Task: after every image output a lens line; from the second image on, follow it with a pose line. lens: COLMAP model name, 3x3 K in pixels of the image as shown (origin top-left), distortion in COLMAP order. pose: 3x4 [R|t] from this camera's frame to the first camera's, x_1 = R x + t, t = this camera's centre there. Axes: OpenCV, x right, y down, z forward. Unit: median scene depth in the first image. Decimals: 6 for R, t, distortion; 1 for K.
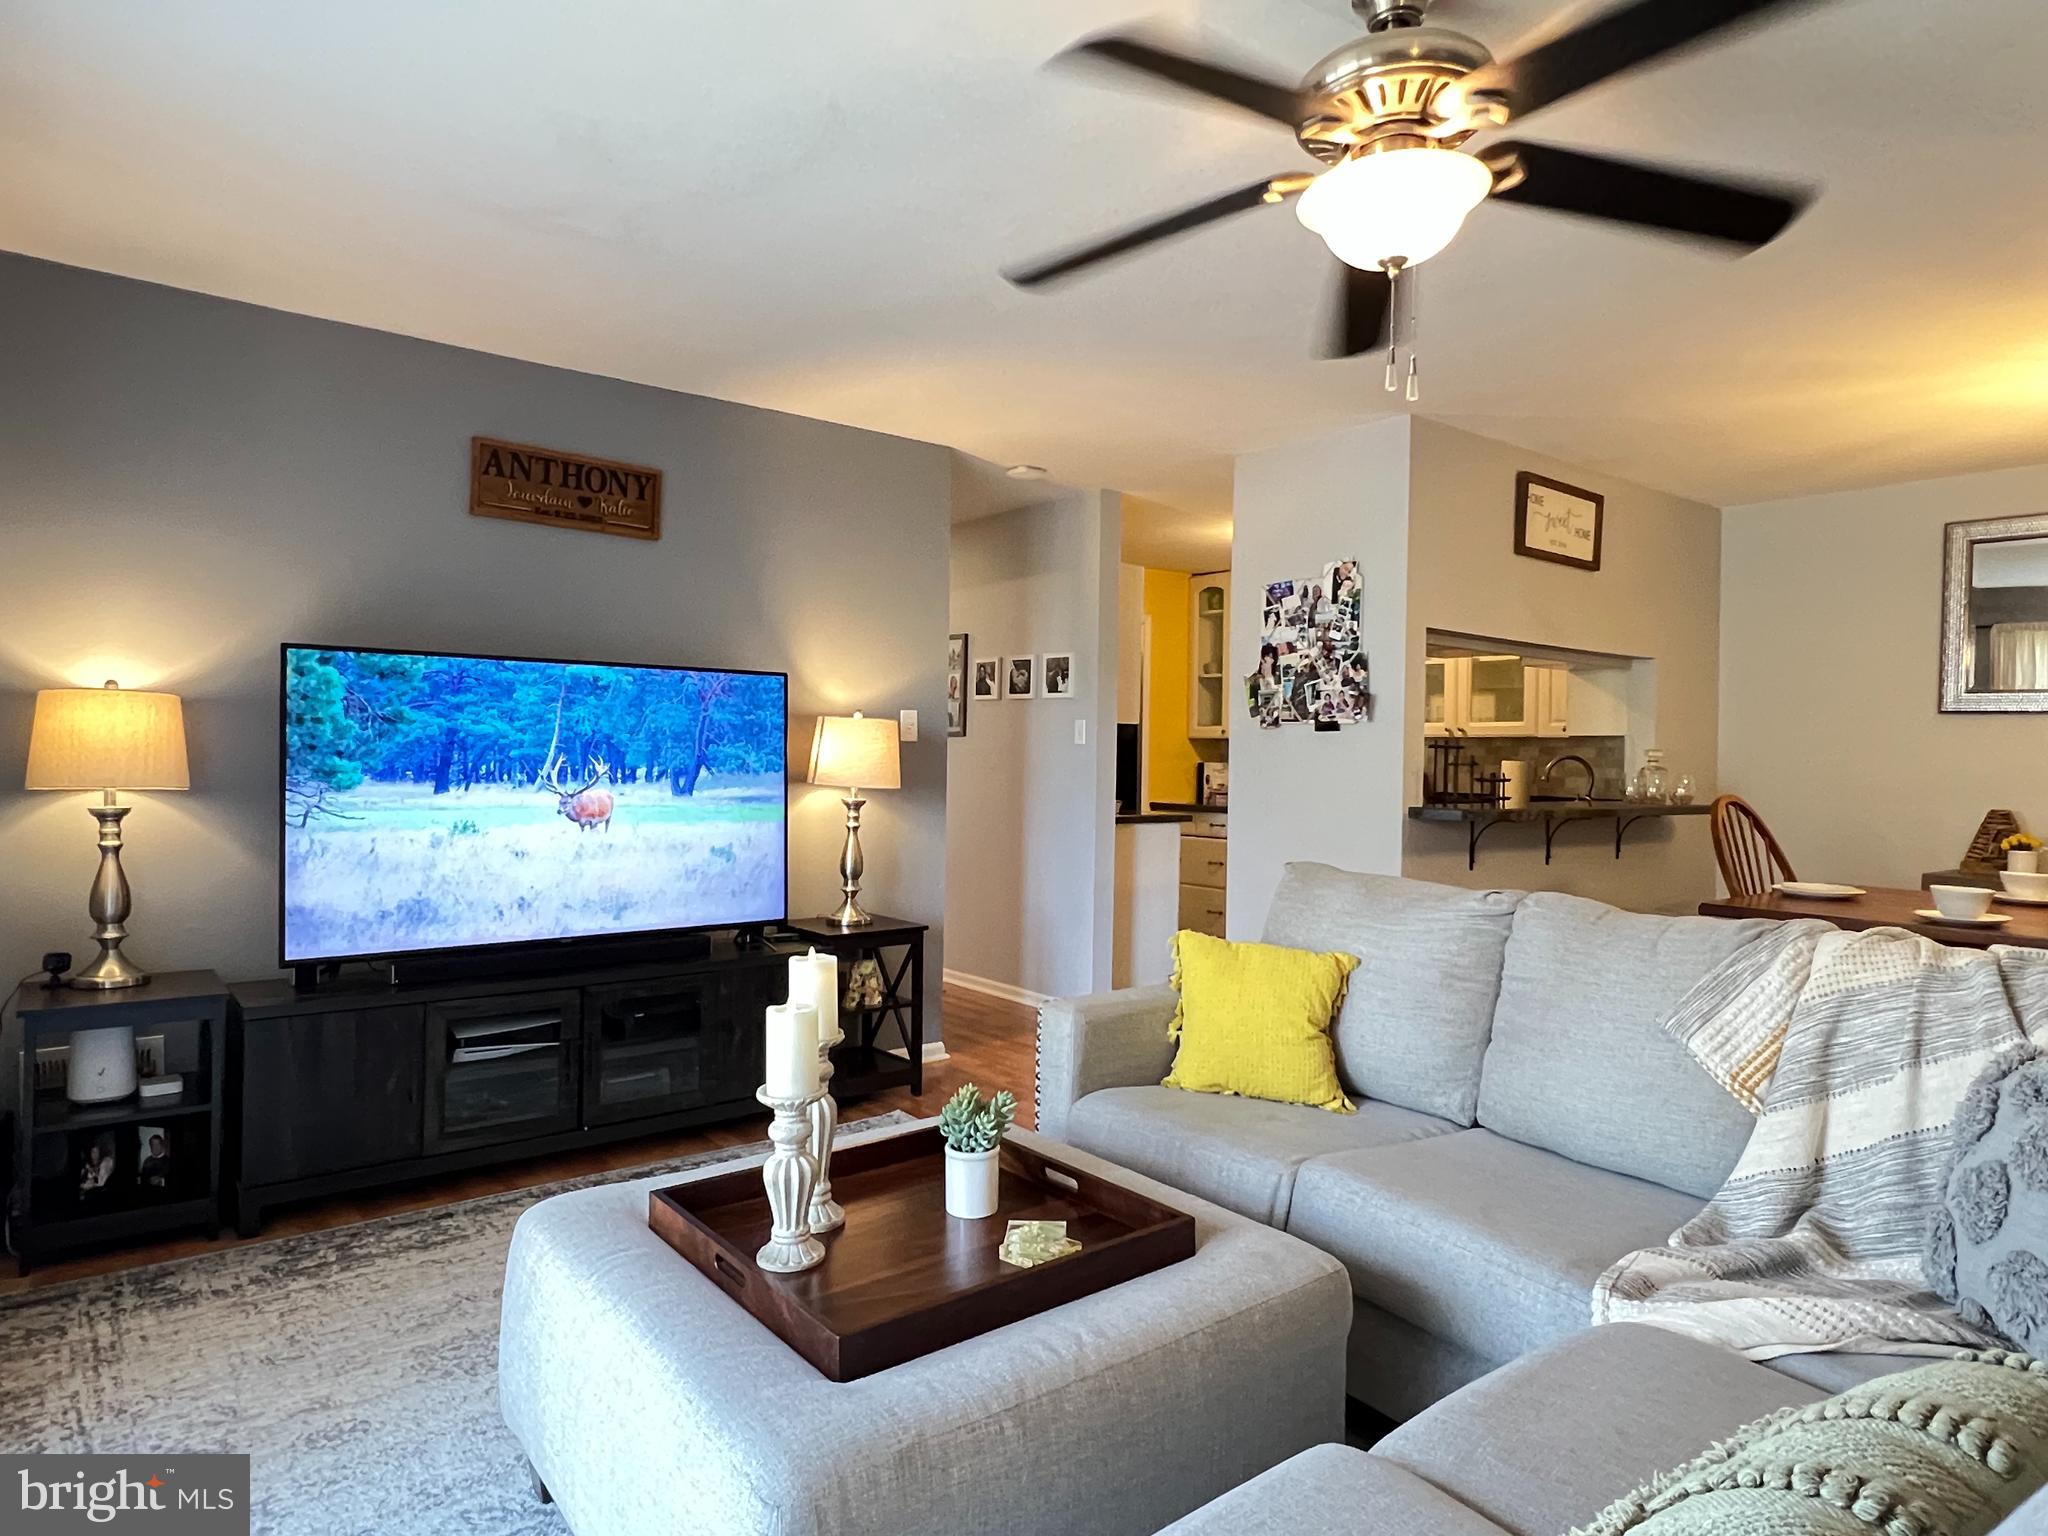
lens RADIAL K [[1219.0, 0, 1015.3], [0, 1219.0, 765.6], [0, 0, 1]] dist [0.002444, 0.000044]
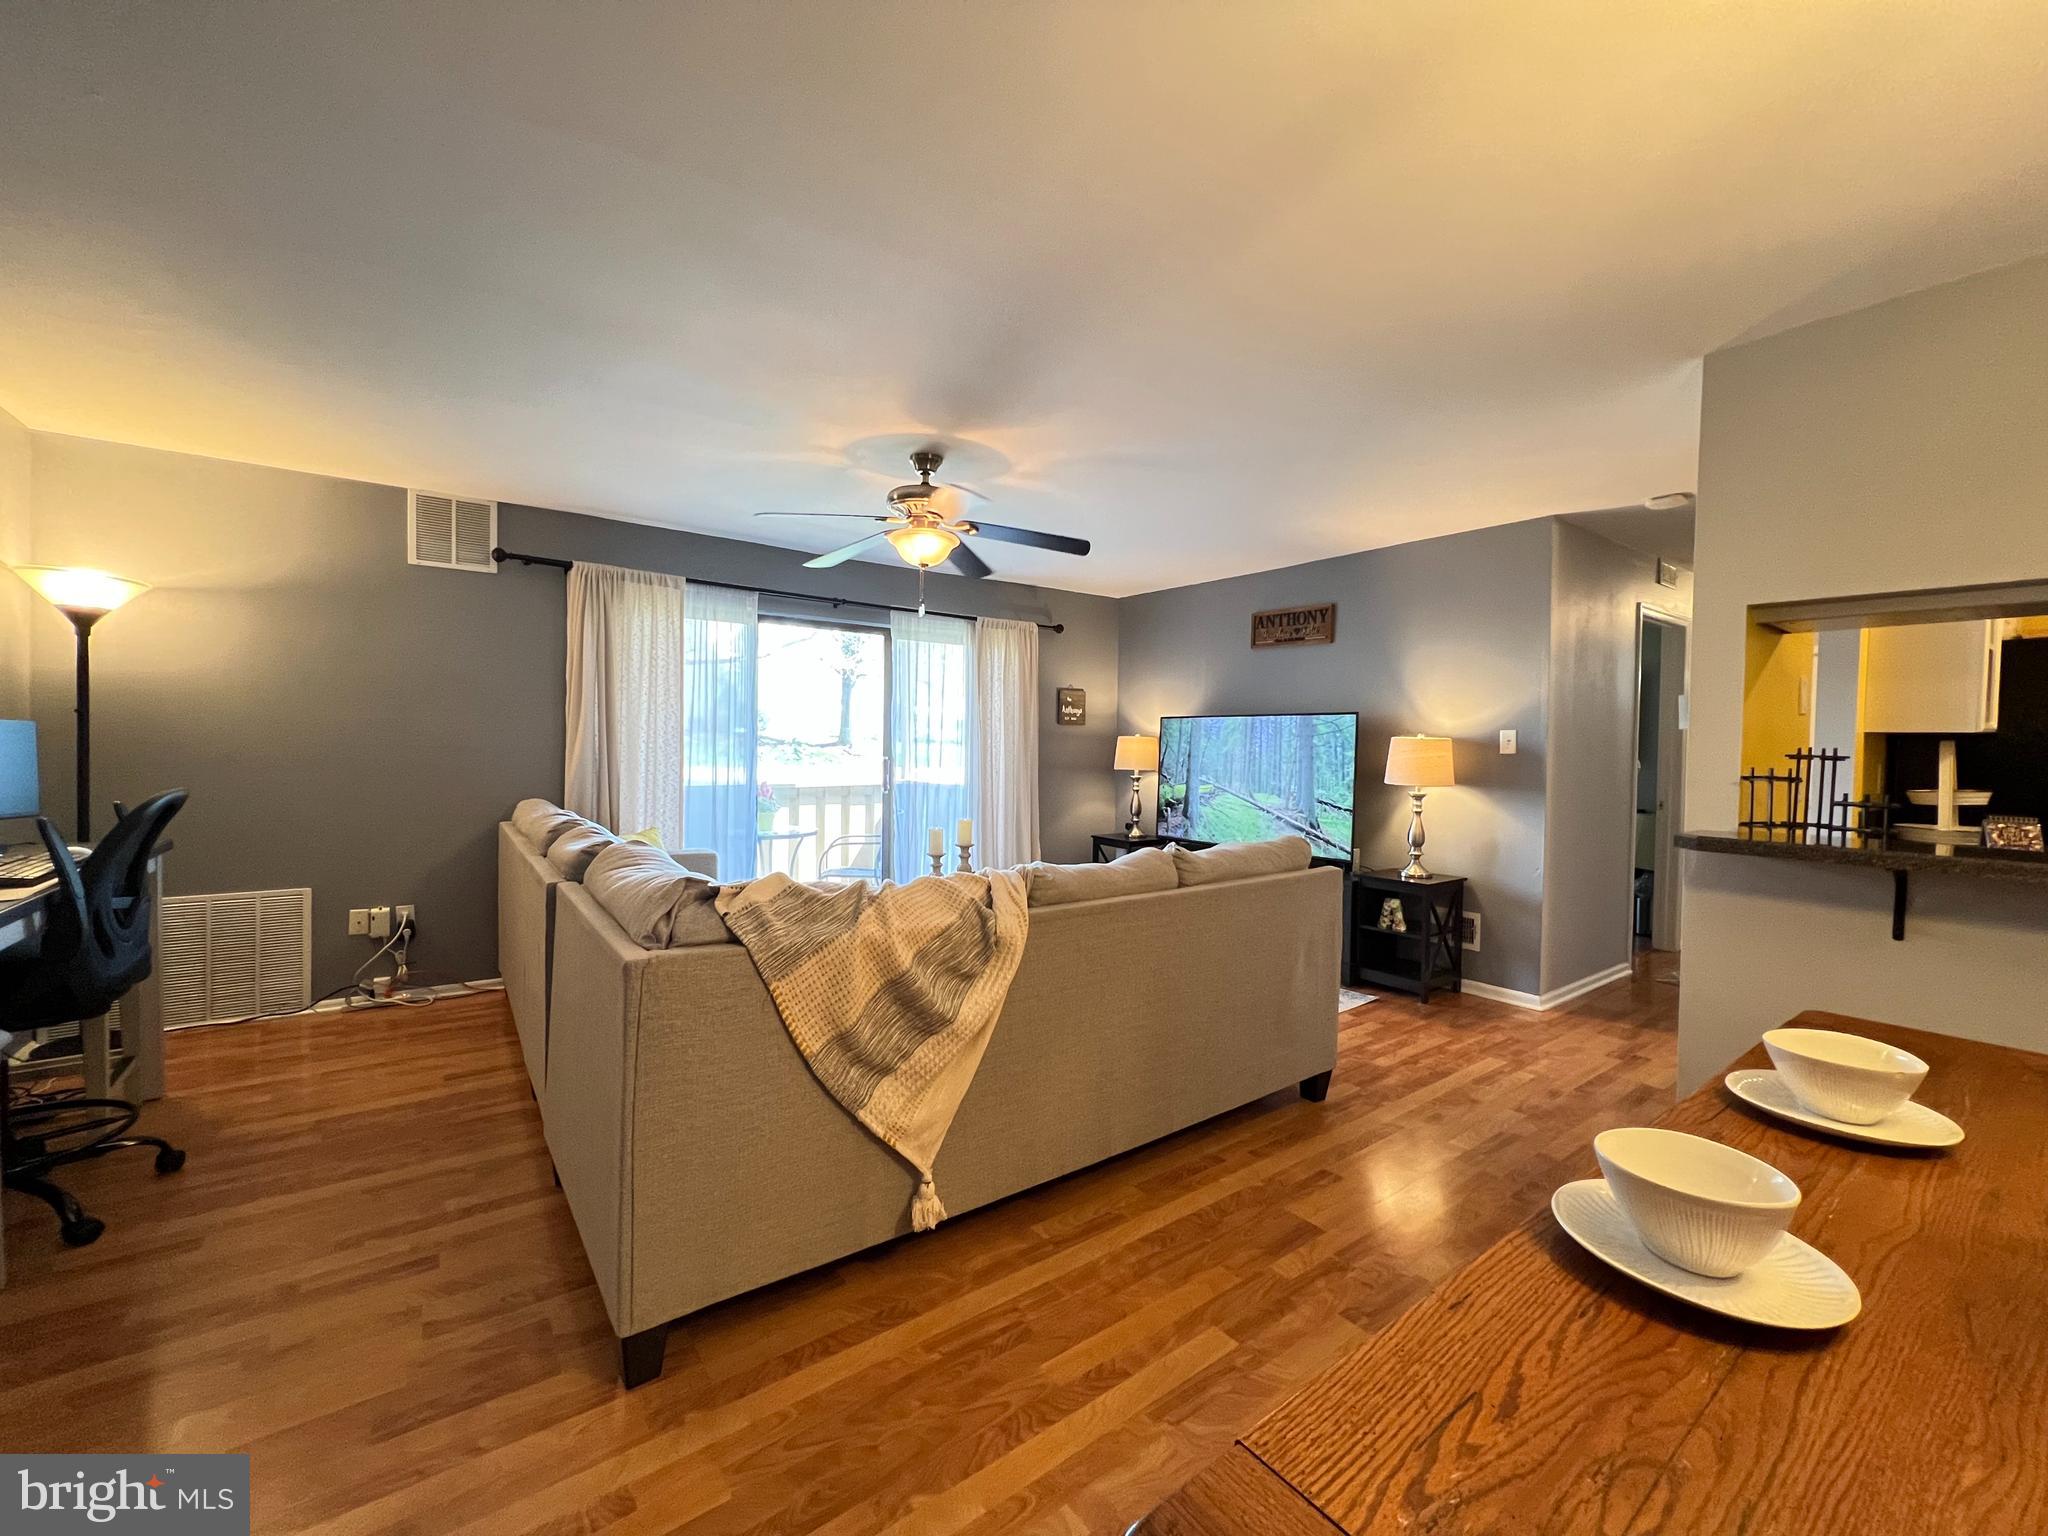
lens RADIAL K [[815.3, 0, 1019.3], [0, 815.3, 762.4], [0, 0, 1]] dist [-0.000063, -0.000400]
pose [[-0.028000, 0.006161, -0.999589, 0.758489], [-0.025175, 0.999659, 0.006866, -0.003569], [0.999291, 0.025357, -0.027835, 0.475336]]
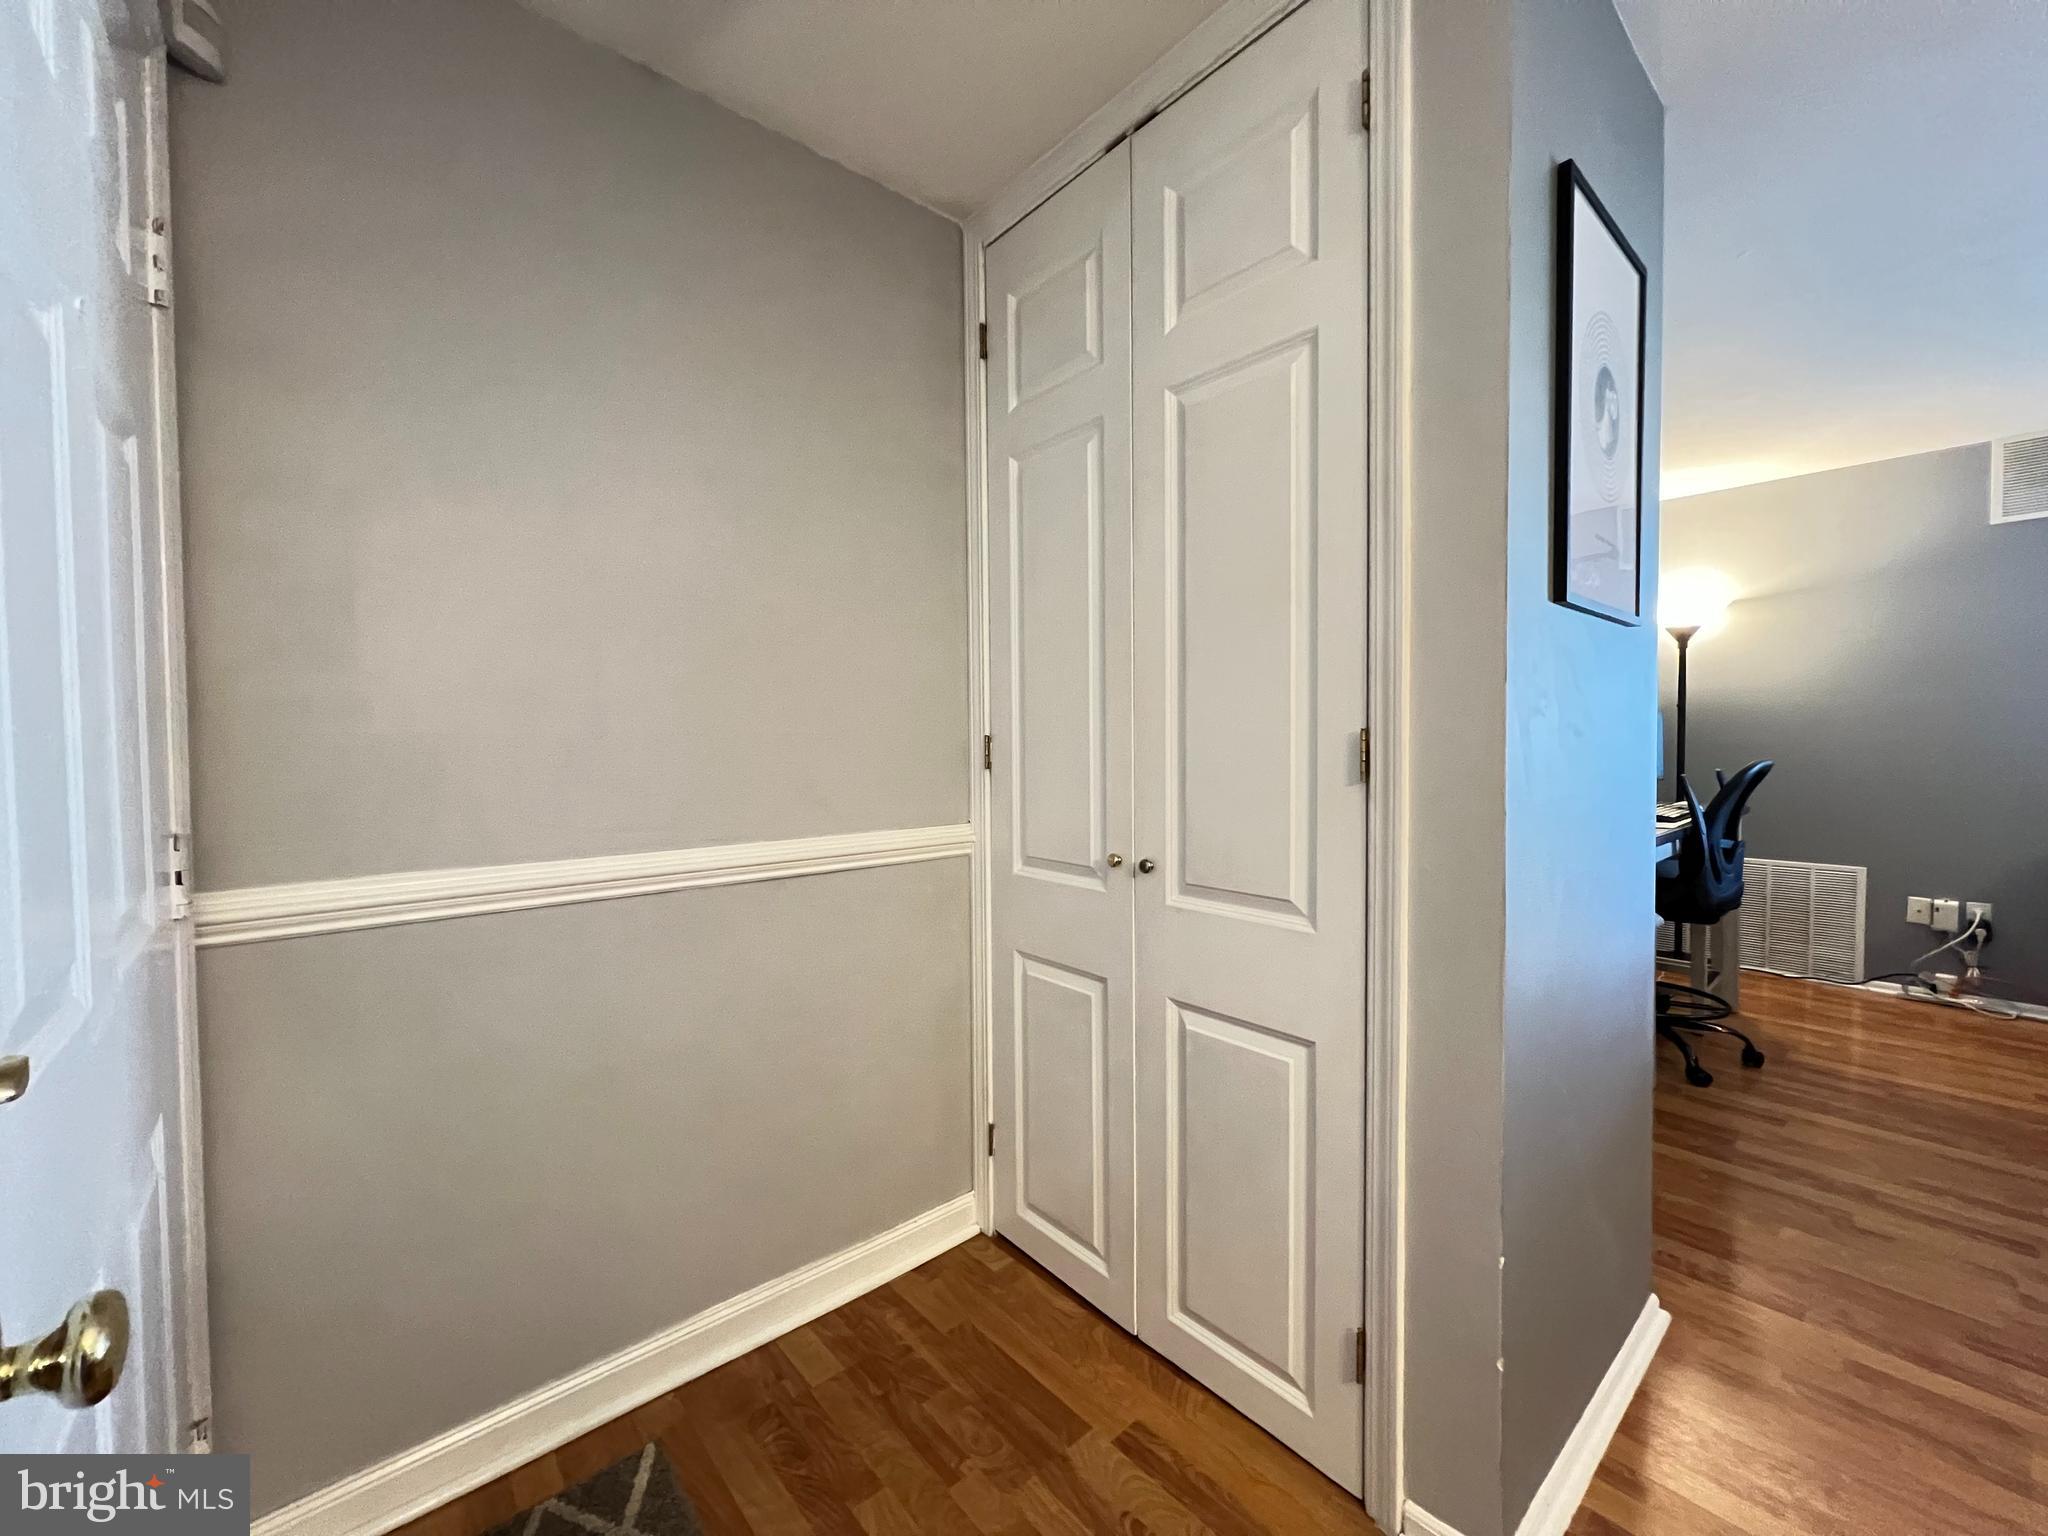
lens RADIAL K [[814.2, 0, 1017.3], [0, 814.2, 762.9], [0, 0, 1]] dist [-0.000898, -0.000110]
pose [[-0.999119, -0.003905, -0.041778, 0.857718], [-0.005421, 0.999329, 0.036221, 0.010546], [0.041609, 0.036415, -0.998470, 0.533967]]
